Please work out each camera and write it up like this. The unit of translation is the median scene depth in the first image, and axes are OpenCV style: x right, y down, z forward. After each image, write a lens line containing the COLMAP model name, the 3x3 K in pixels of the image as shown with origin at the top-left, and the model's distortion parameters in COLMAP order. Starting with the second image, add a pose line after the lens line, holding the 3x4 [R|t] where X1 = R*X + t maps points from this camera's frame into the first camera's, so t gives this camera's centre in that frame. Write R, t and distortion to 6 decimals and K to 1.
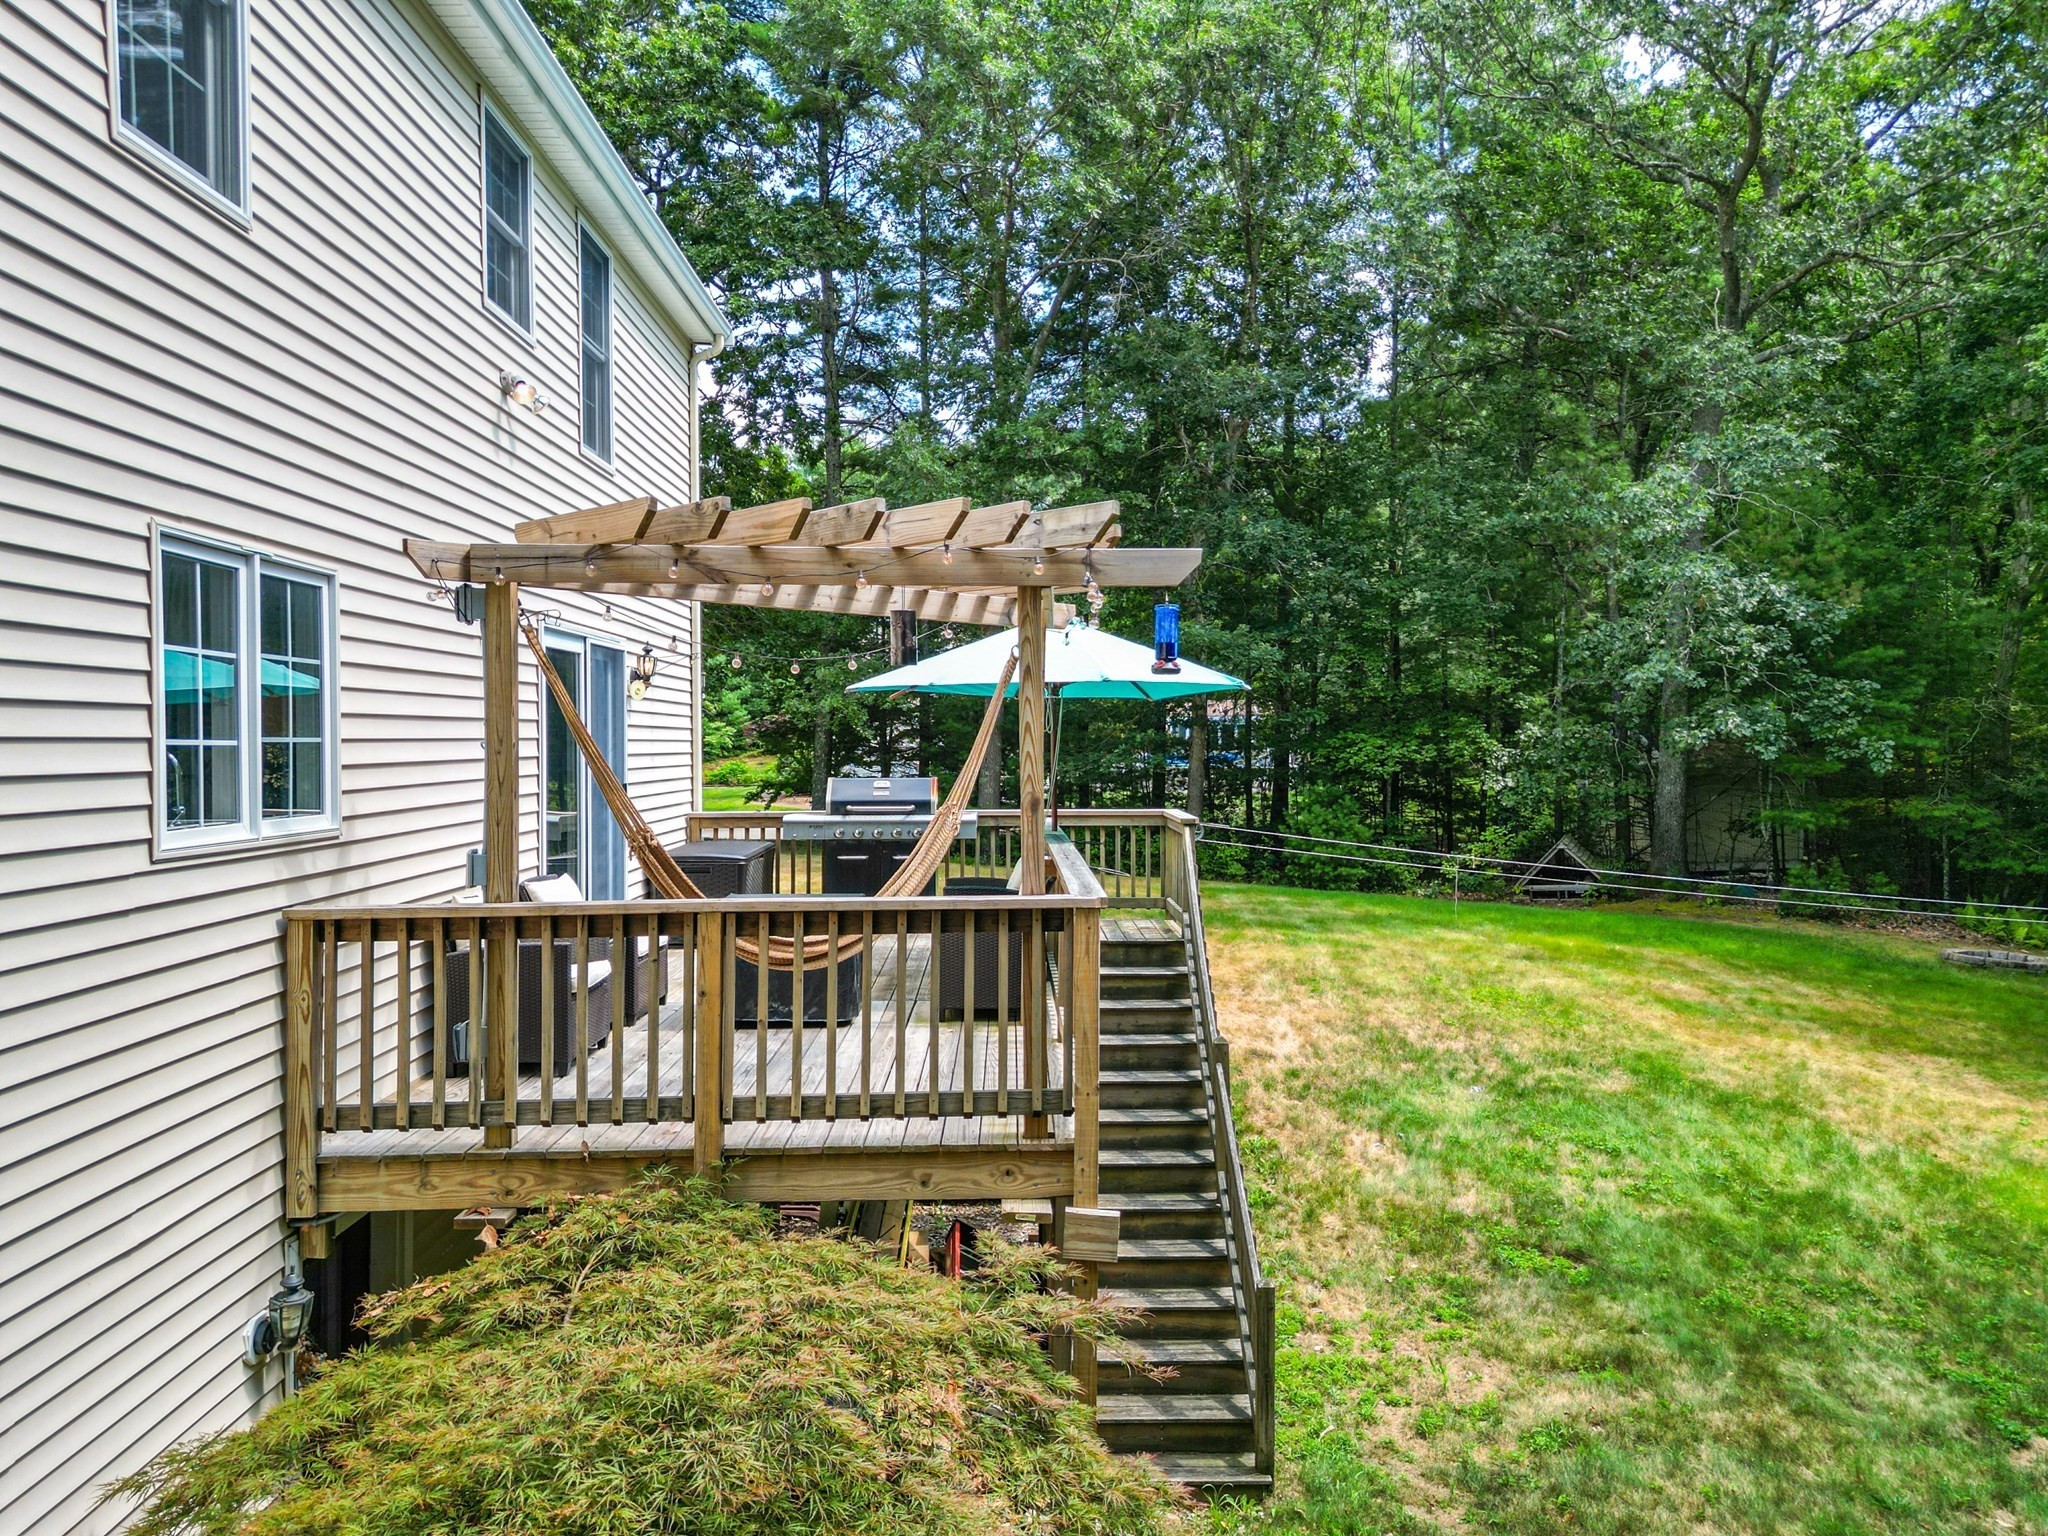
lens RADIAL K [[1434.0, 0, 1024.0], [0, 1434.0, 768.0], [0, 0, 1]] dist [0.084392, -0.085652]
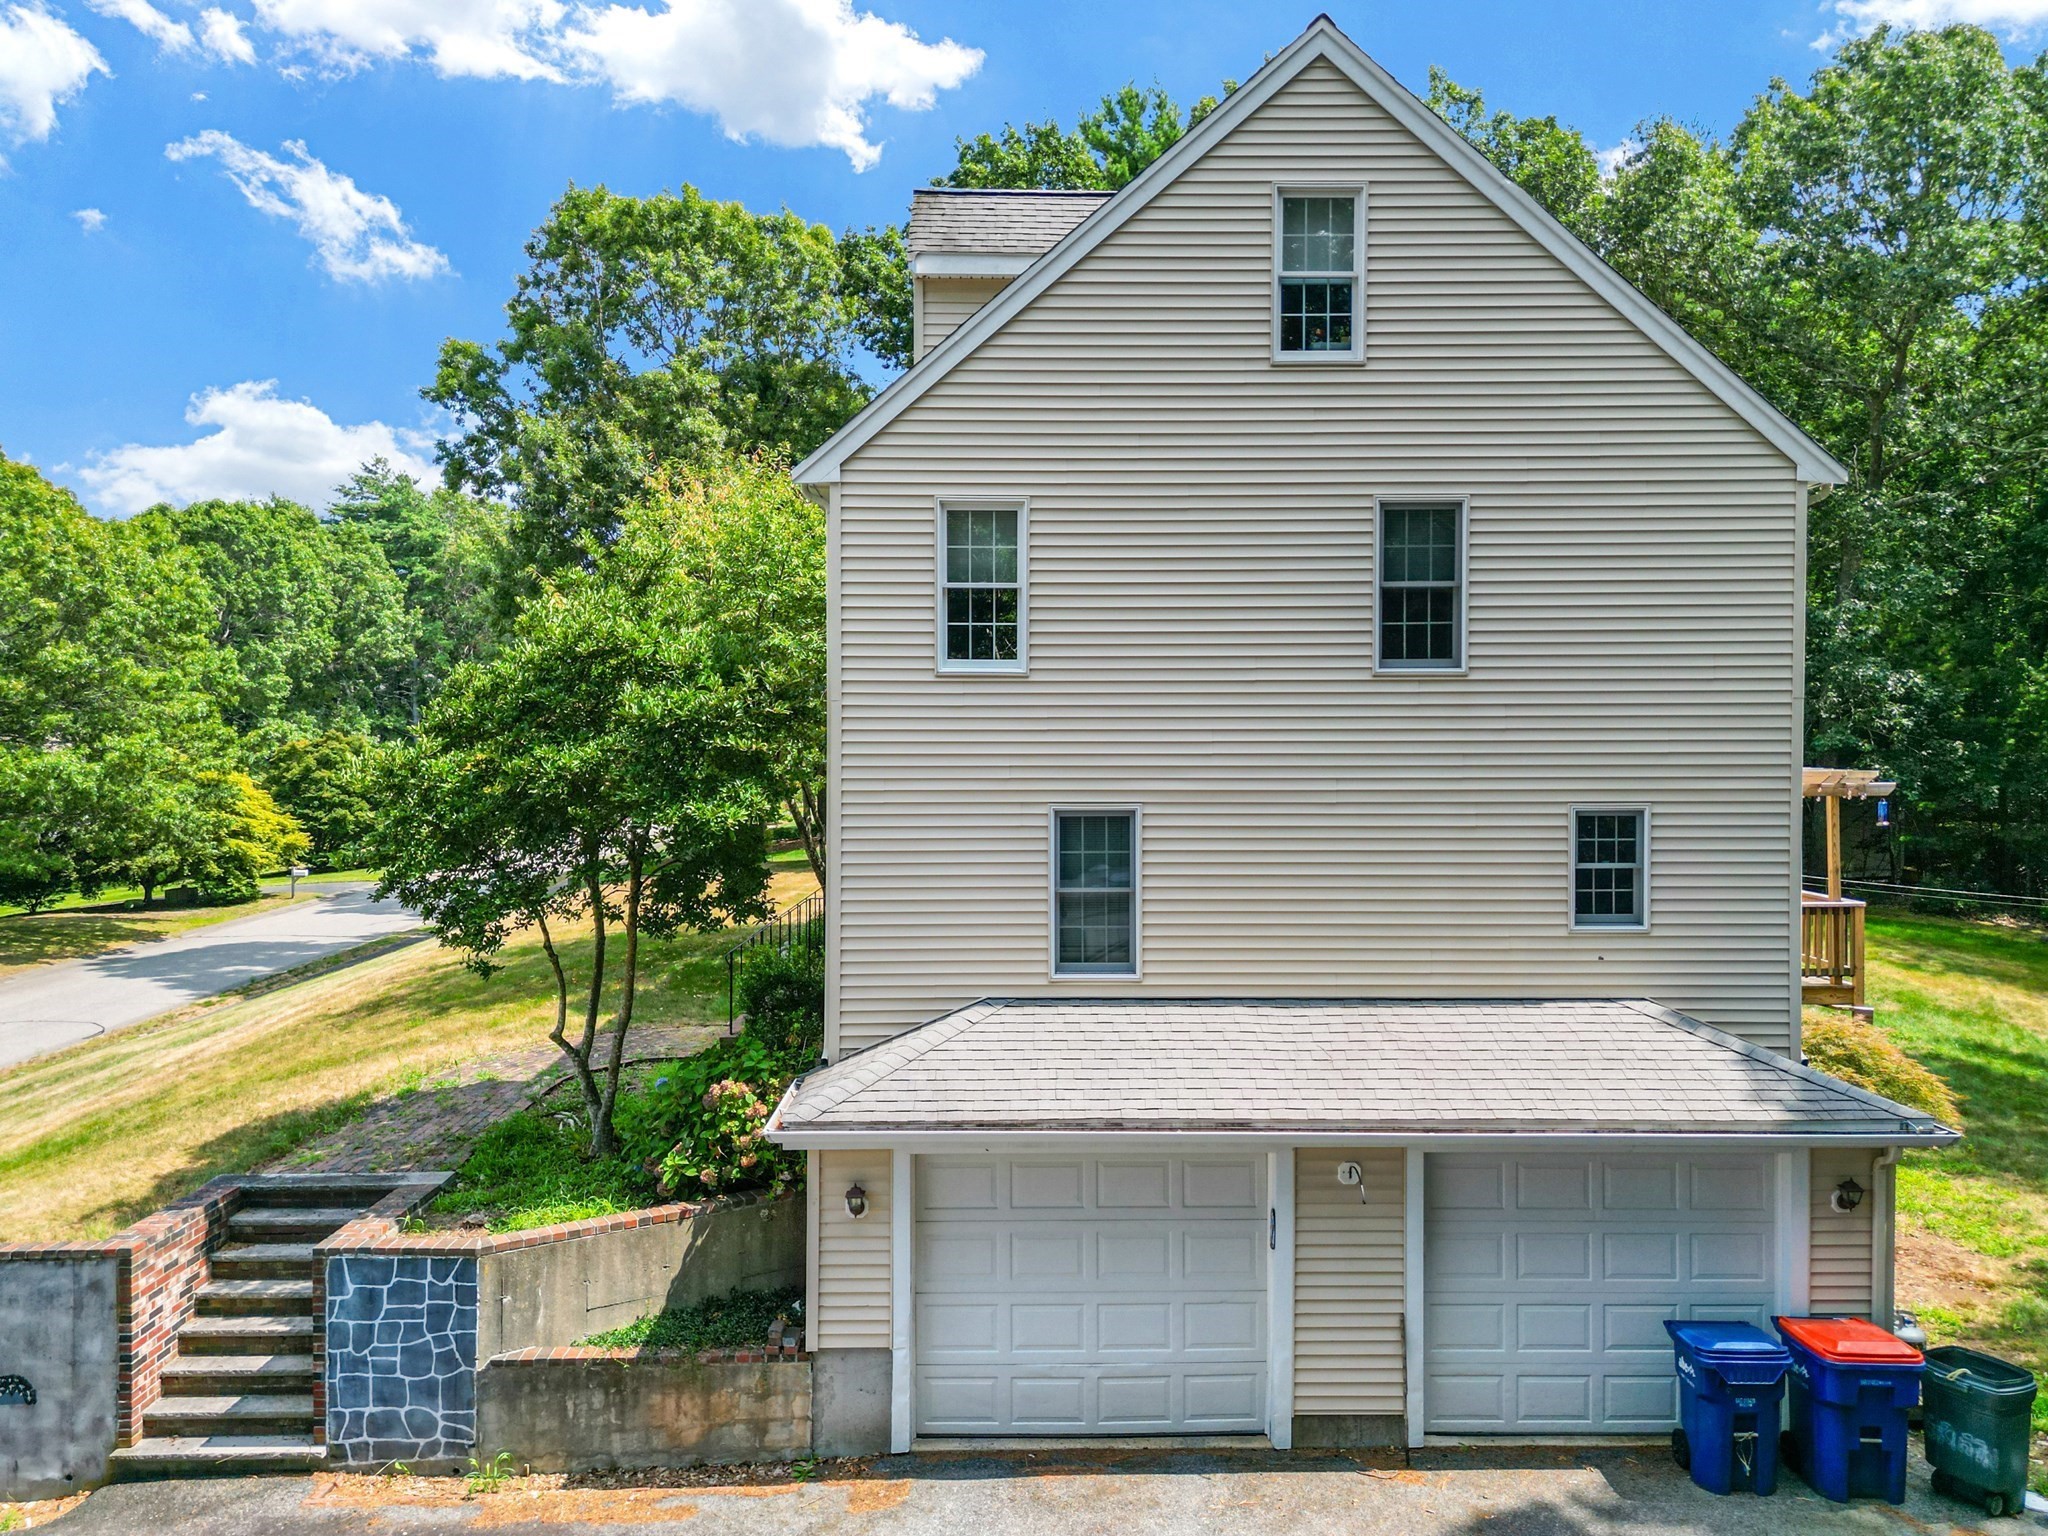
lens RADIAL K [[1434.0, 0, 1024.0], [0, 1434.0, 768.0], [0, 0, 1]] dist [0.084392, -0.085652]
pose [[0.999999, 0.000376, 0.000969, -0.350990], [-0.000377, 0.999999, 0.001302, -0.038777], [-0.000968, -0.001302, 0.999999, -0.414819]]
